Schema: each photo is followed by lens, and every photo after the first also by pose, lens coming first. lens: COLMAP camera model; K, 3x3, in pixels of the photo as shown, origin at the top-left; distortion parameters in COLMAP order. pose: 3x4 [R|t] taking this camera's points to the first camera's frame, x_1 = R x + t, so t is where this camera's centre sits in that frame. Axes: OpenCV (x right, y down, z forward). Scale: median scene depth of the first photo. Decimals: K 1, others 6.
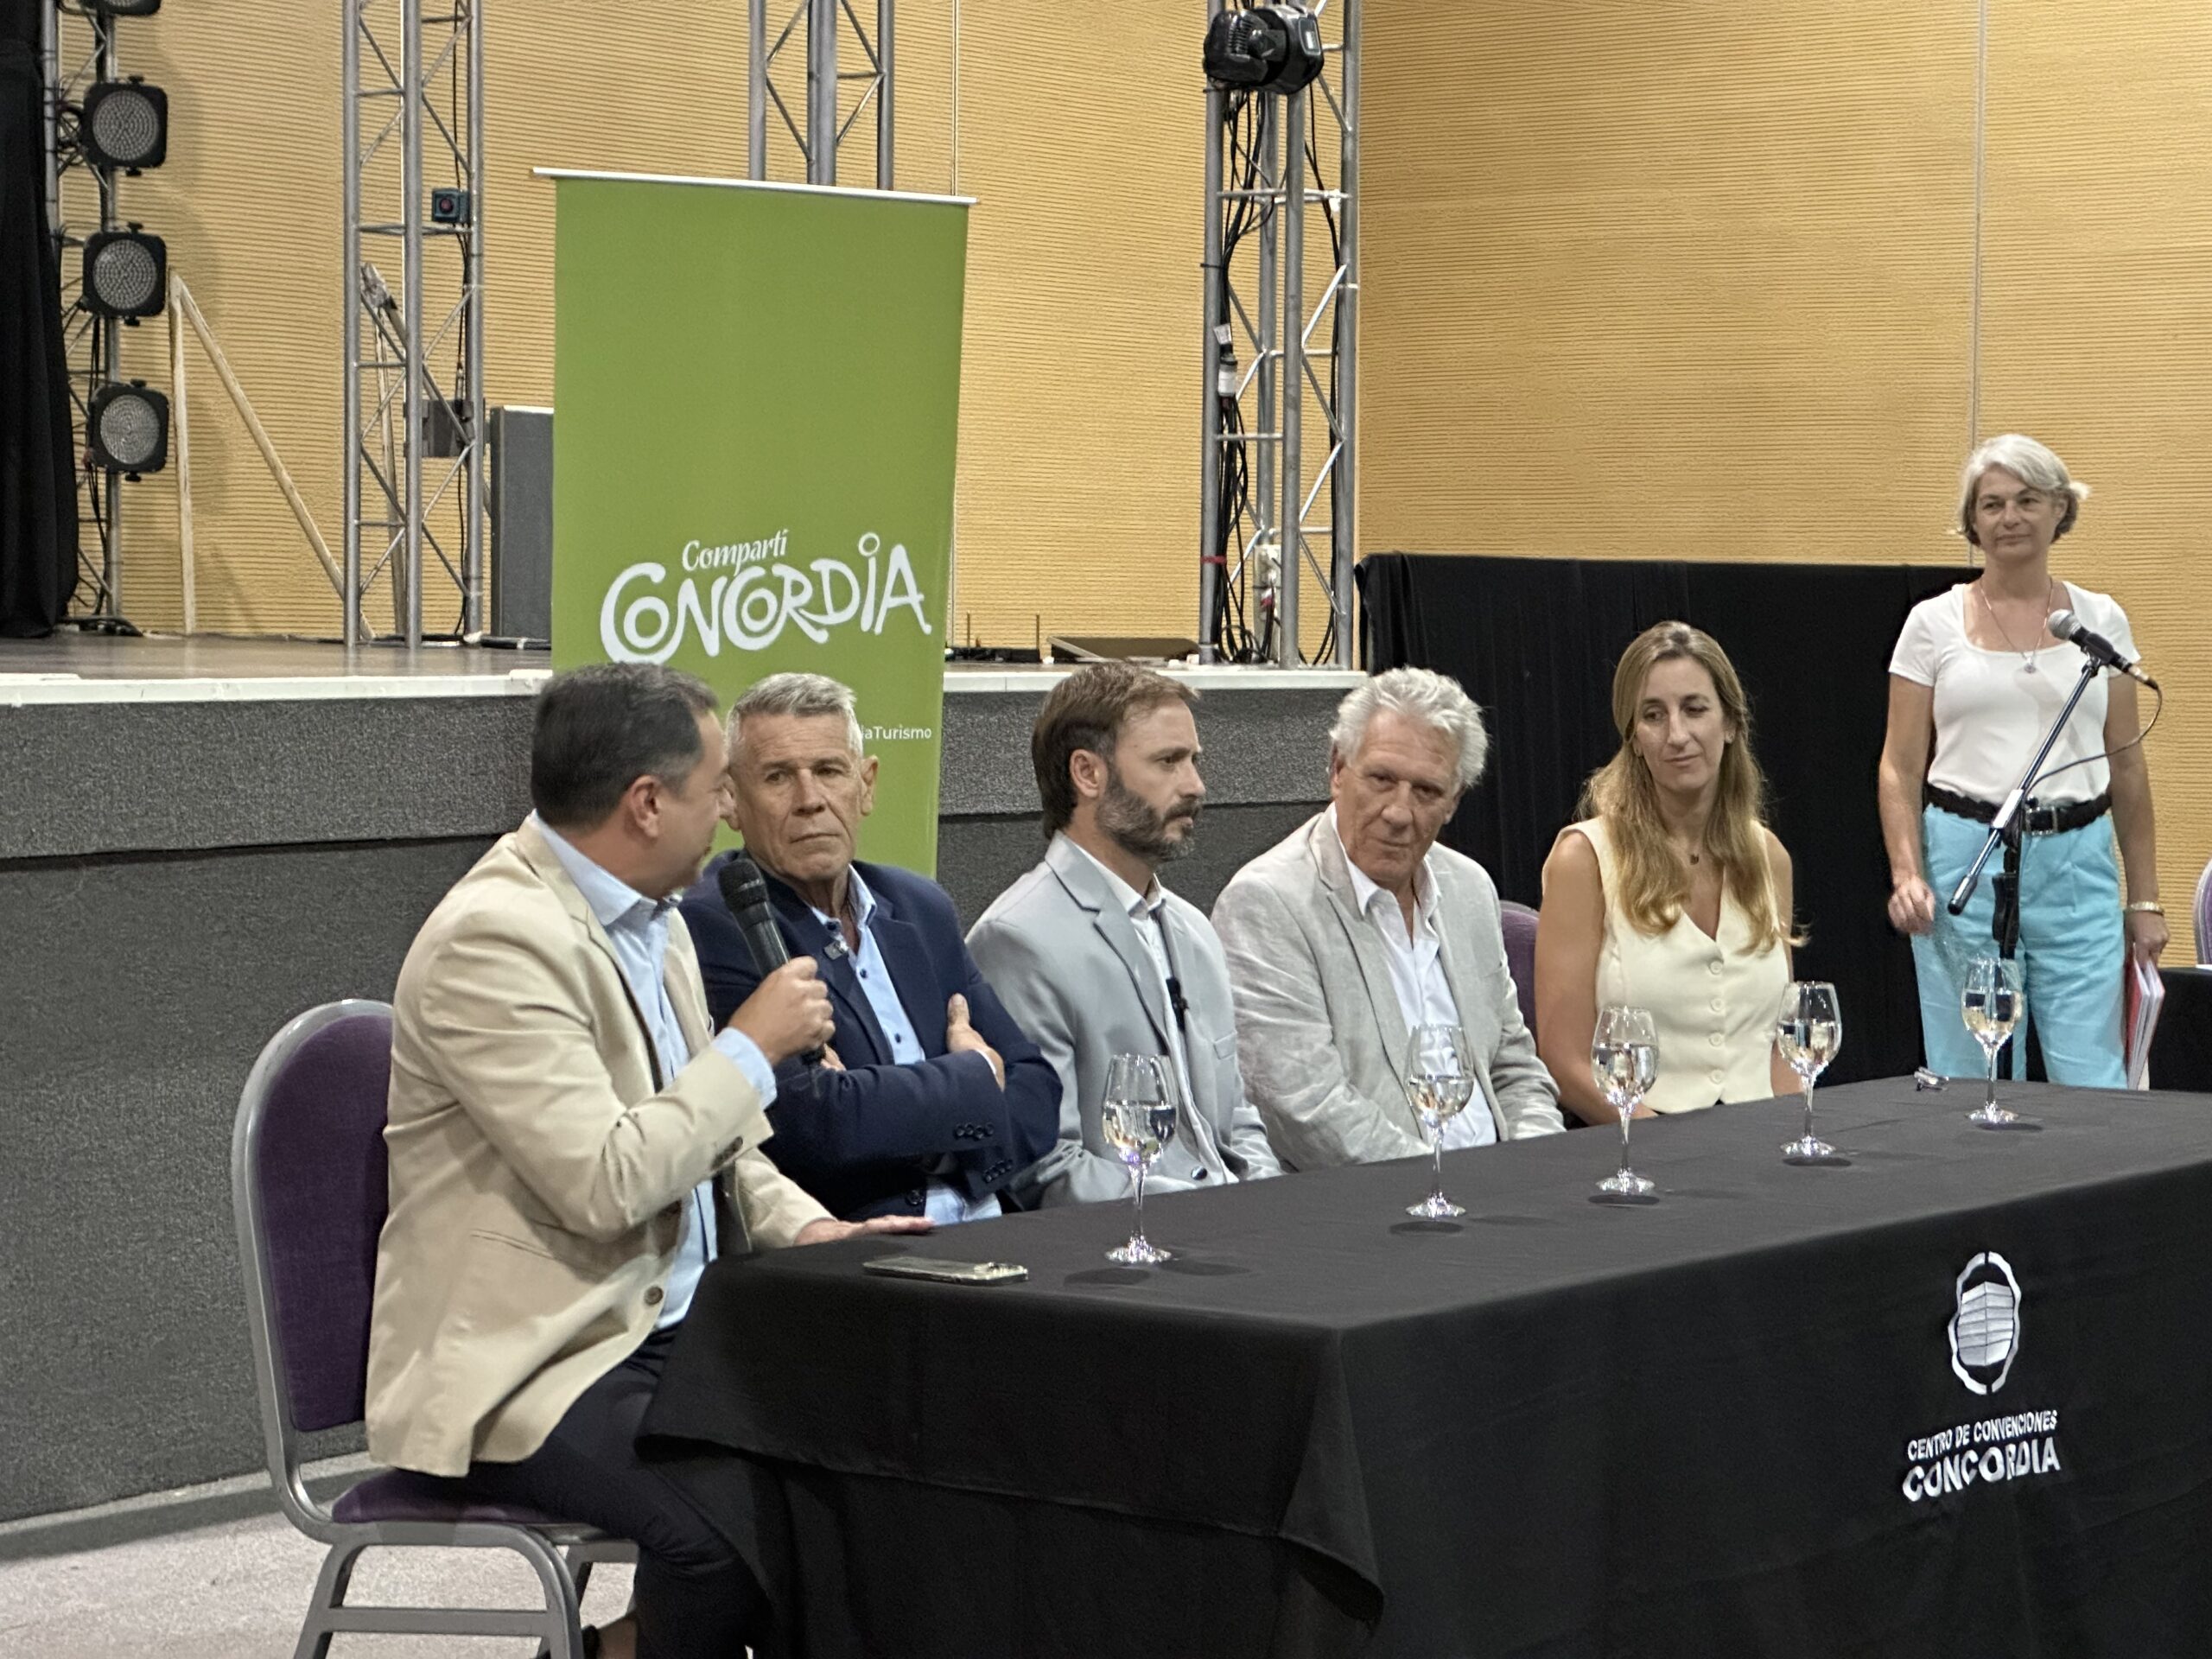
lens RADIAL K [[4937.7, 0, 1106.0], [0, 4937.7, 829.5], [0, 0, 1]] dist [0.011112, 0.137718]
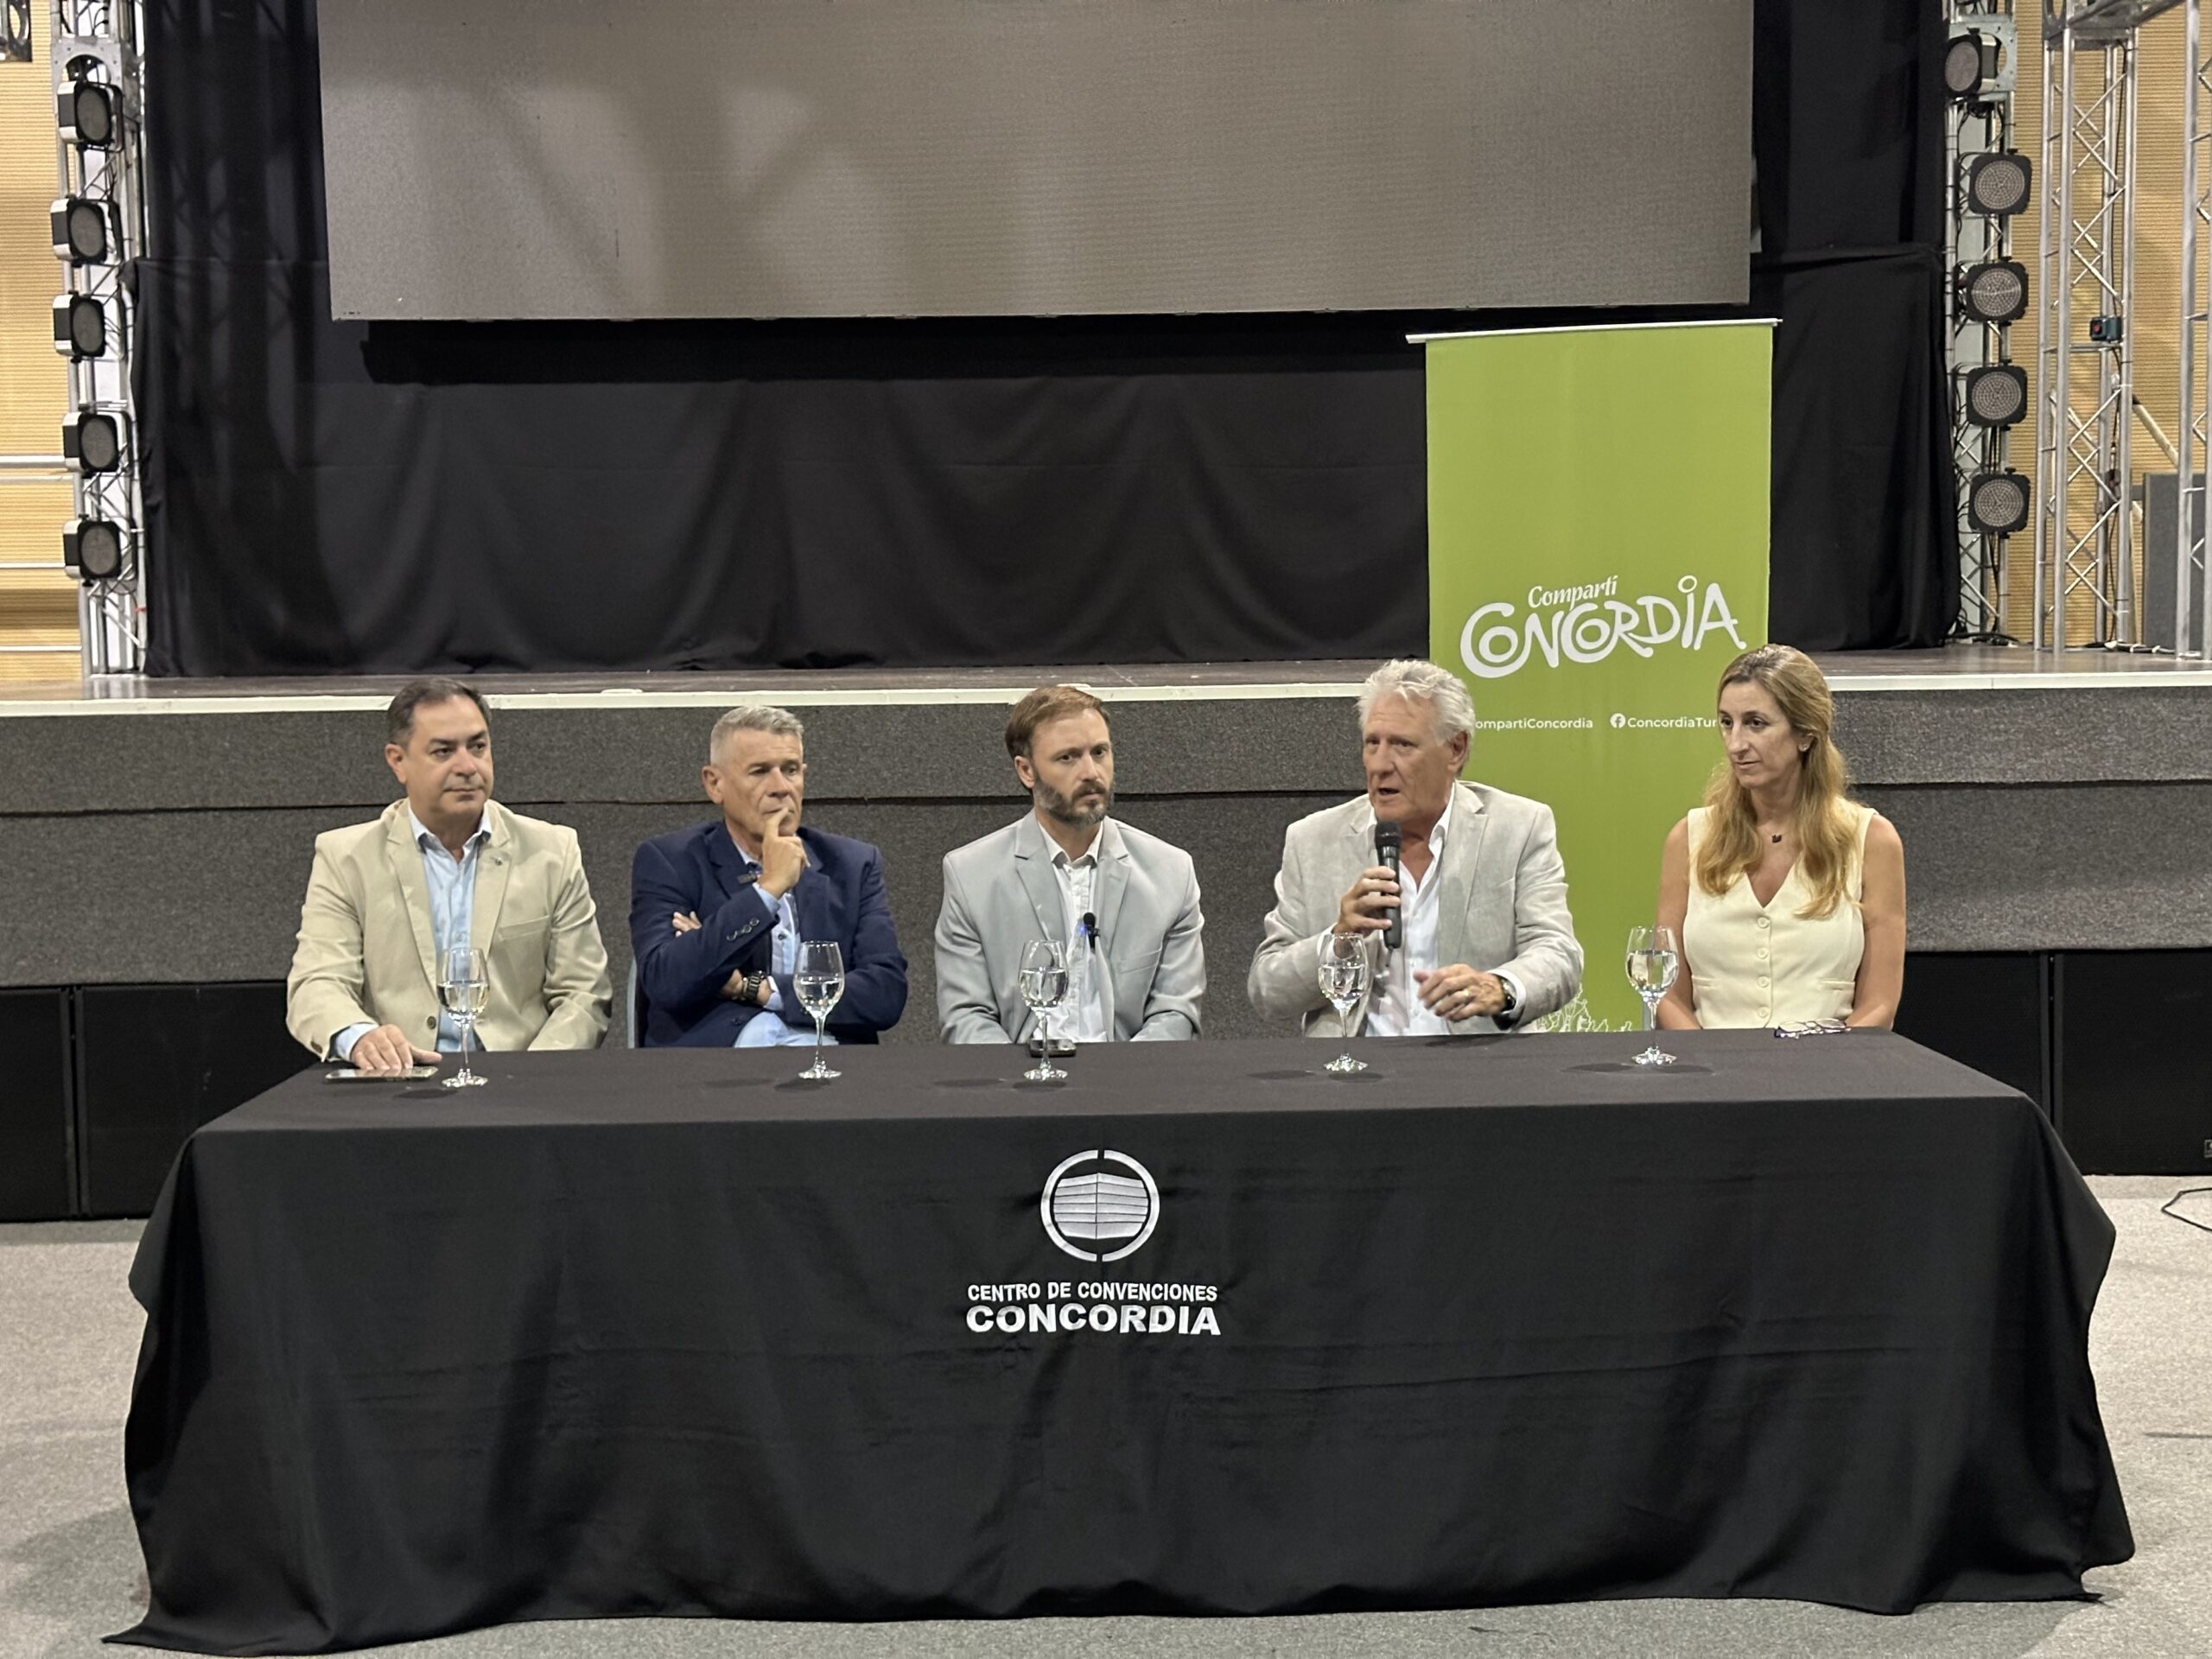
lens RADIAL K [[3121.5, 0, 1106.0], [0, 3121.5, 829.5], [0, 0, 1]] dist [0.017377, -0.026786]
pose [[0.642702, 0.034060, -0.765359, 0.563173], [-0.016444, 0.999394, 0.030667, -0.014993], [0.765940, -0.007124, 0.642873, 0.348668]]
